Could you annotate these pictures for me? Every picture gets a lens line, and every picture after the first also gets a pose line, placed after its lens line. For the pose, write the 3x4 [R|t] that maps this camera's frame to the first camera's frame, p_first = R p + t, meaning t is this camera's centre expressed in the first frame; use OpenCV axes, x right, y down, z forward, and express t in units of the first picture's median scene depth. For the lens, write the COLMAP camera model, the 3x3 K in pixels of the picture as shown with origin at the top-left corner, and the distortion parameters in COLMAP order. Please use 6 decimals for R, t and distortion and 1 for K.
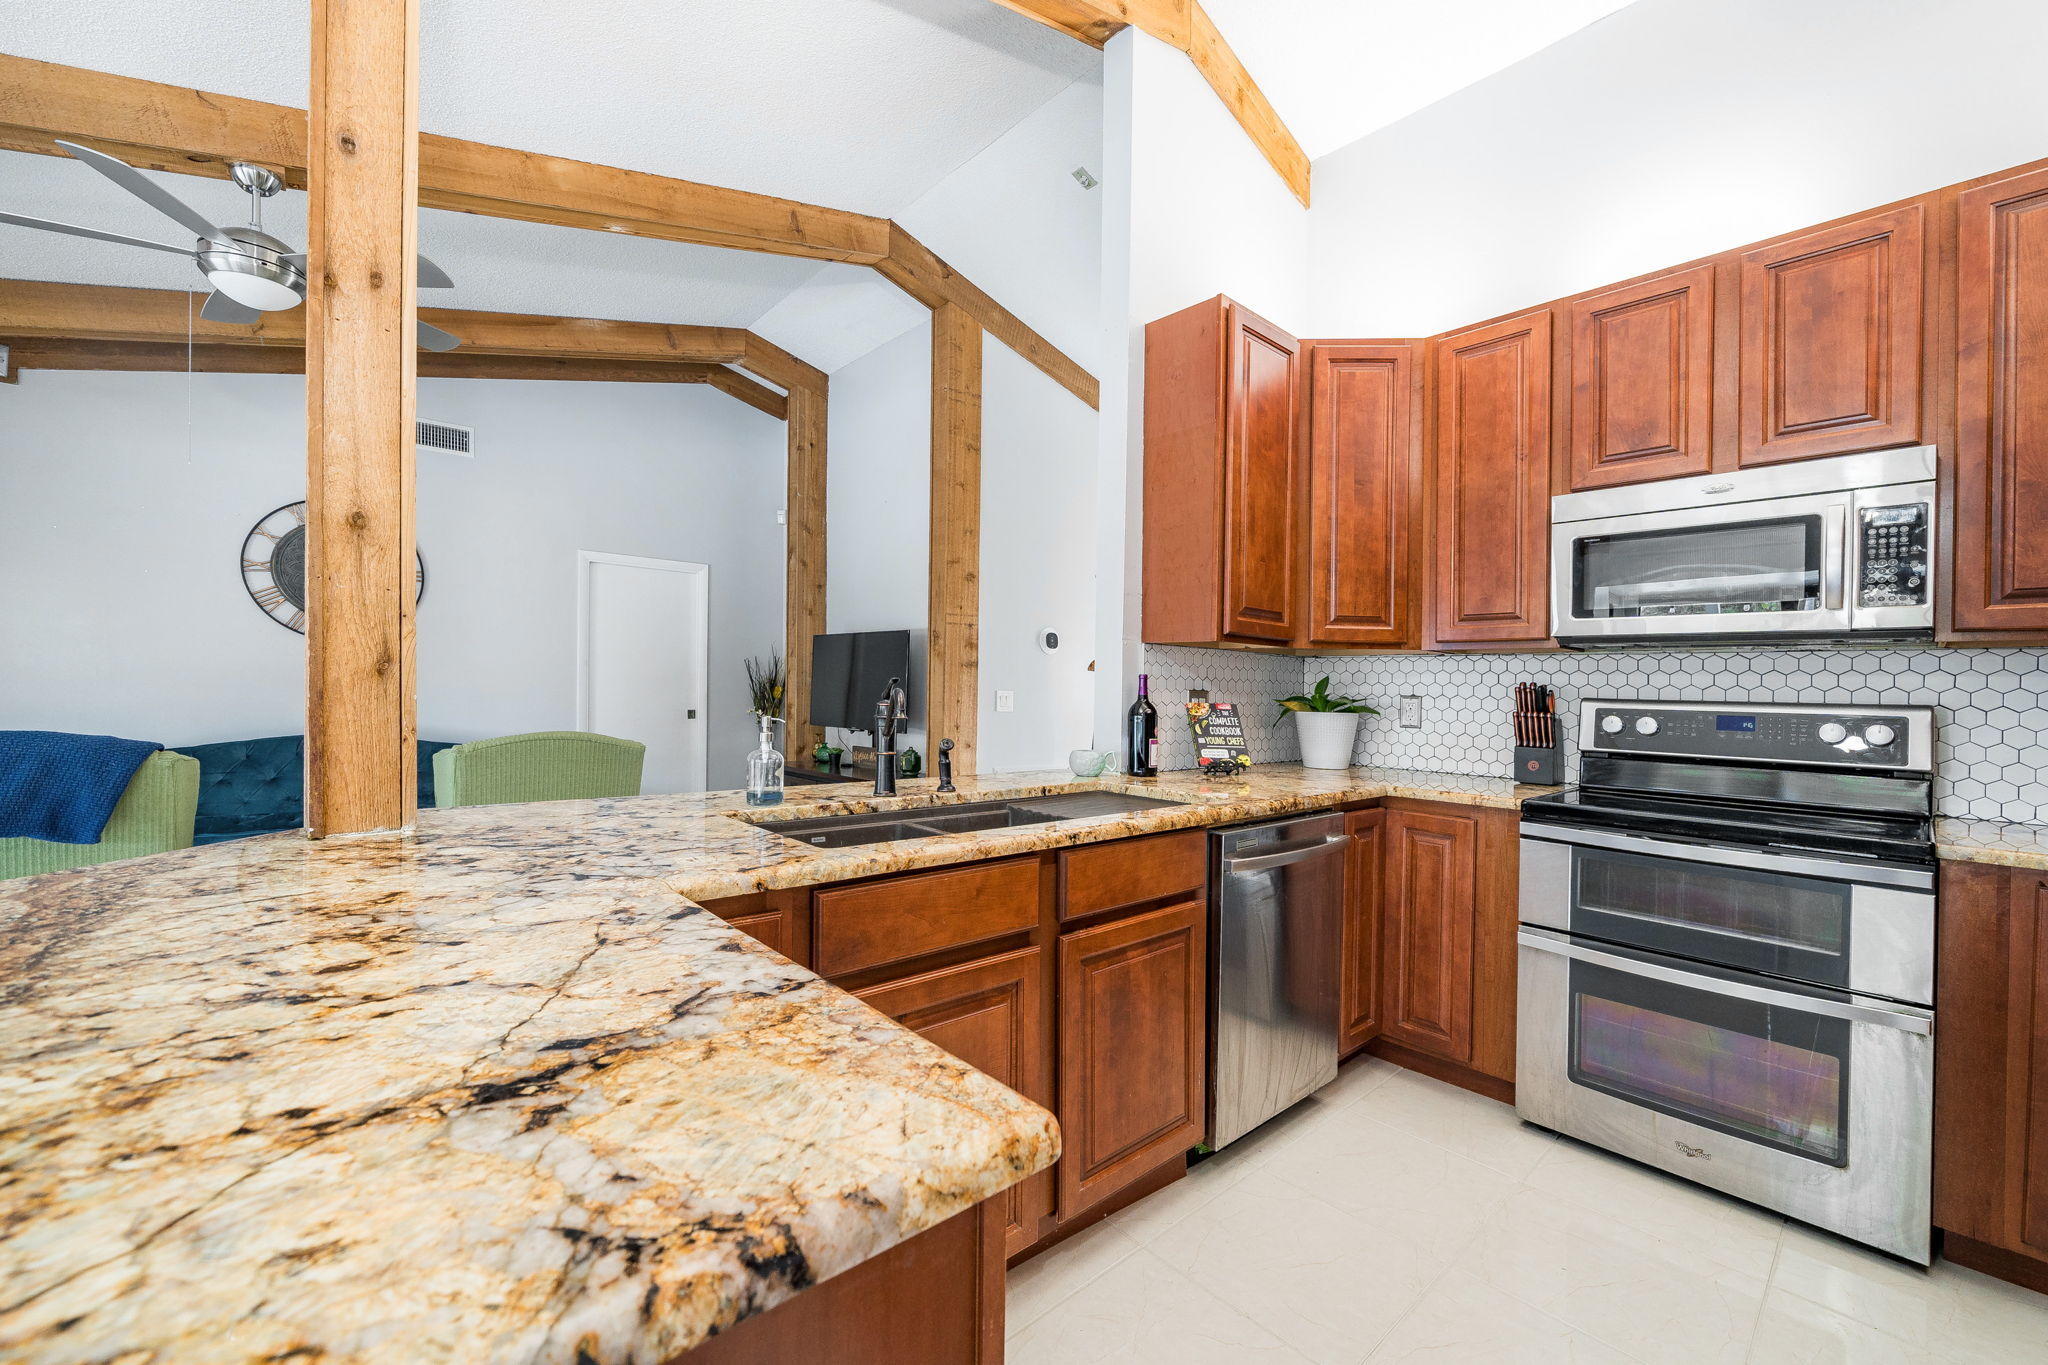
lens RADIAL K [[804.9, 0, 1010.5], [0, 804.9, 669.3], [0, 0, 1]] dist [-0.004535, 0.000119]
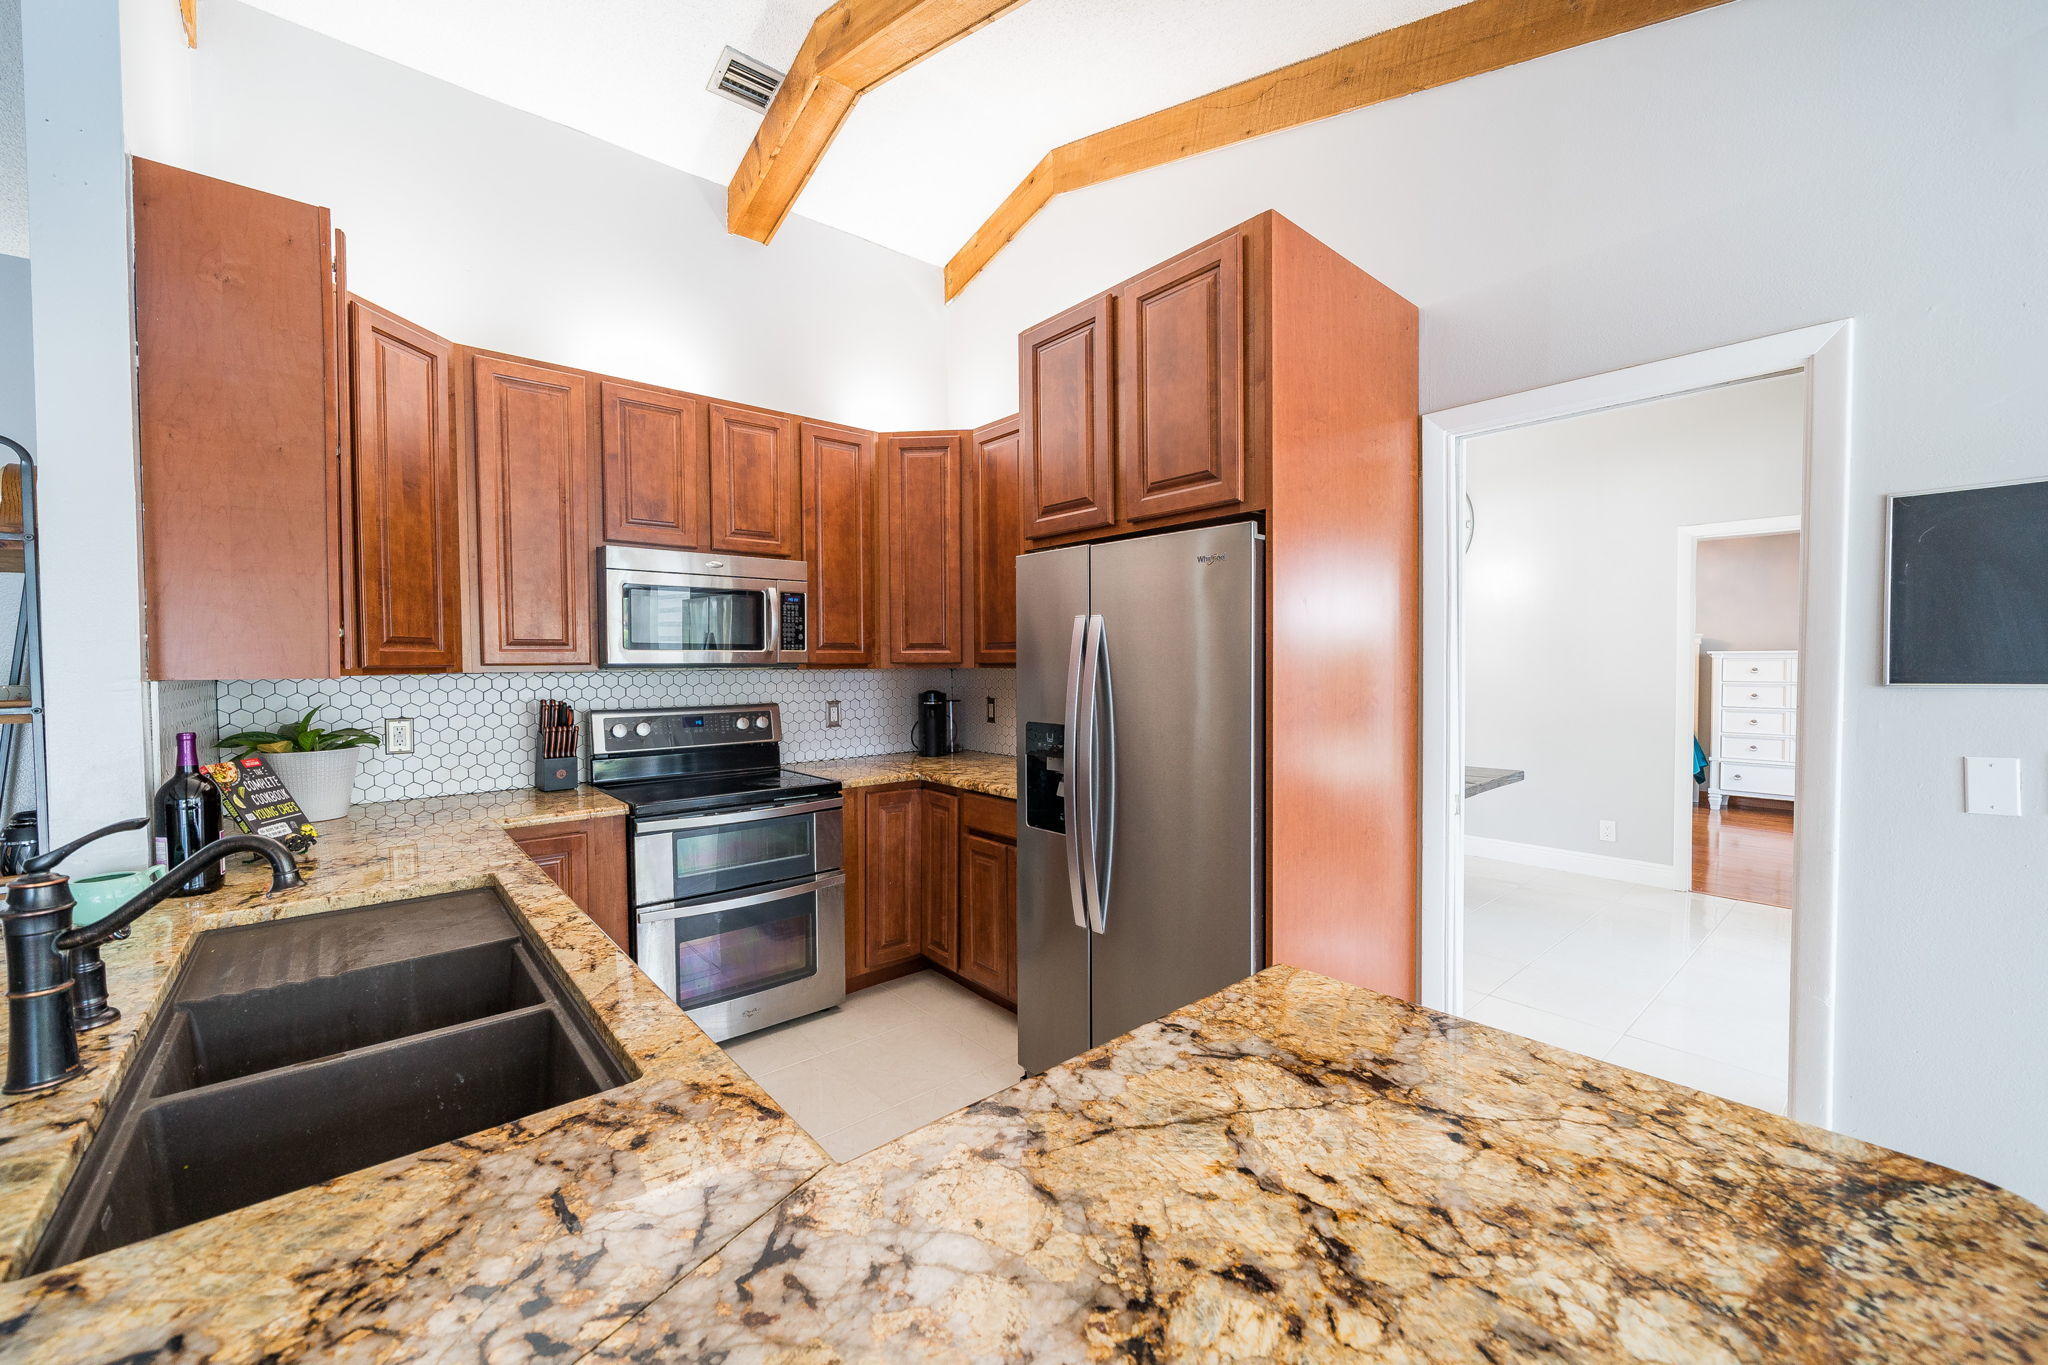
lens RADIAL K [[804.9, 0, 1017.5], [0, 804.9, 669.7], [0, 0, 1]] dist [-0.004535, 0.000119]
pose [[0.016042, -0.037178, 0.999180, -0.512335], [-0.016591, 0.999161, 0.037443, -0.088389], [-0.999734, -0.017178, 0.015412, 0.387006]]
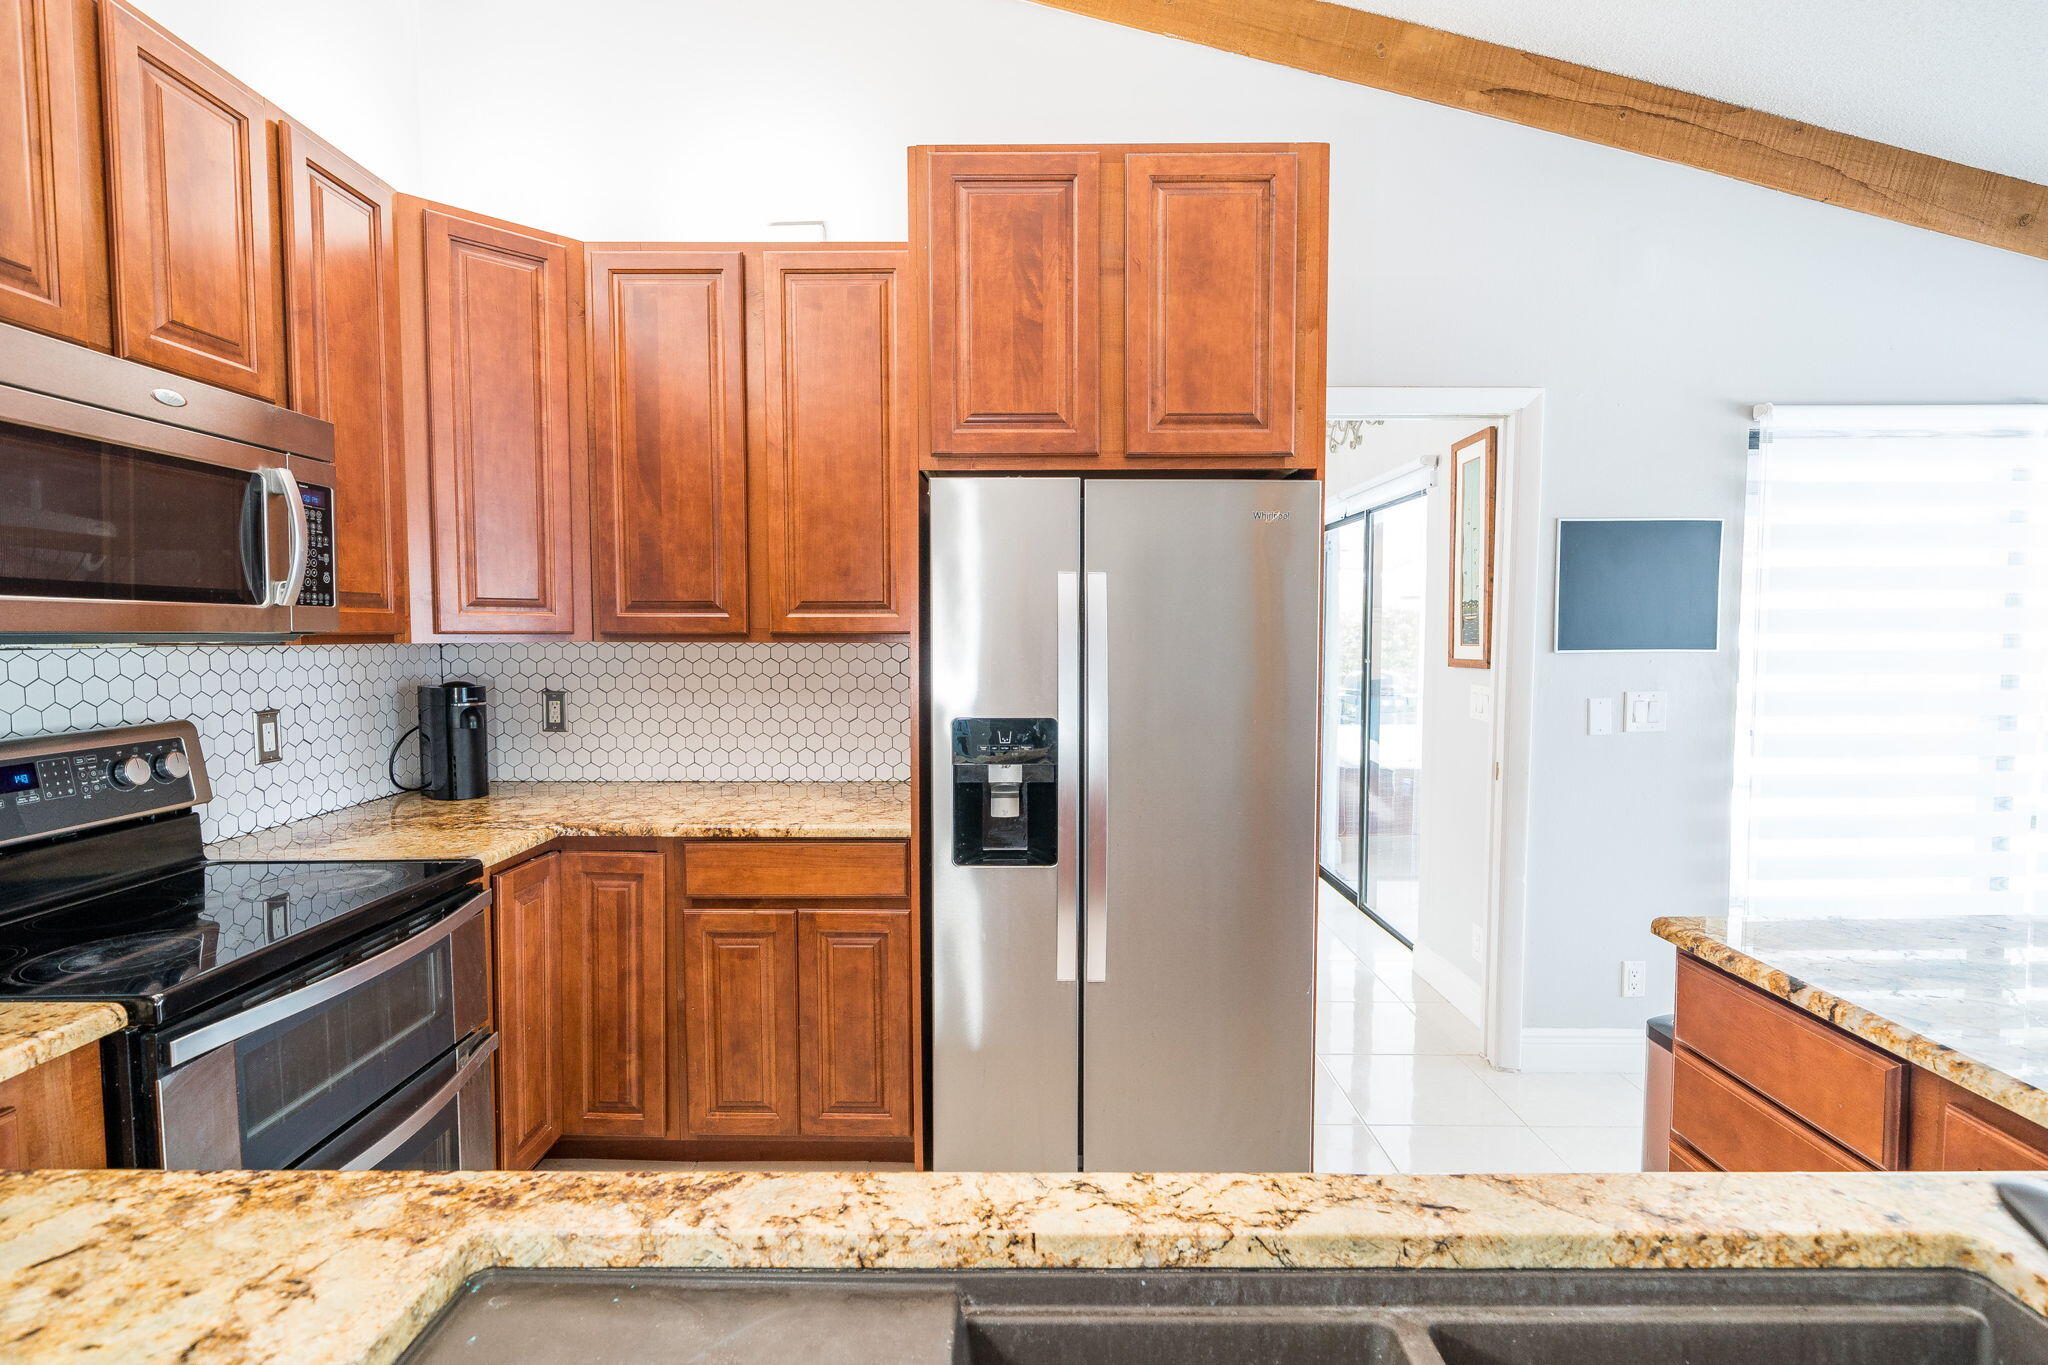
lens RADIAL K [[987.0, 0, 1017.9], [0, 987.0, 670.4], [0, 0, 1]] dist [0.001223, -0.000002]
pose [[-0.752877, -0.053731, 0.655964, -0.096099], [-0.035343, 0.998525, 0.041227, -0.063856], [-0.657212, 0.007855, -0.753665, 1.033902]]
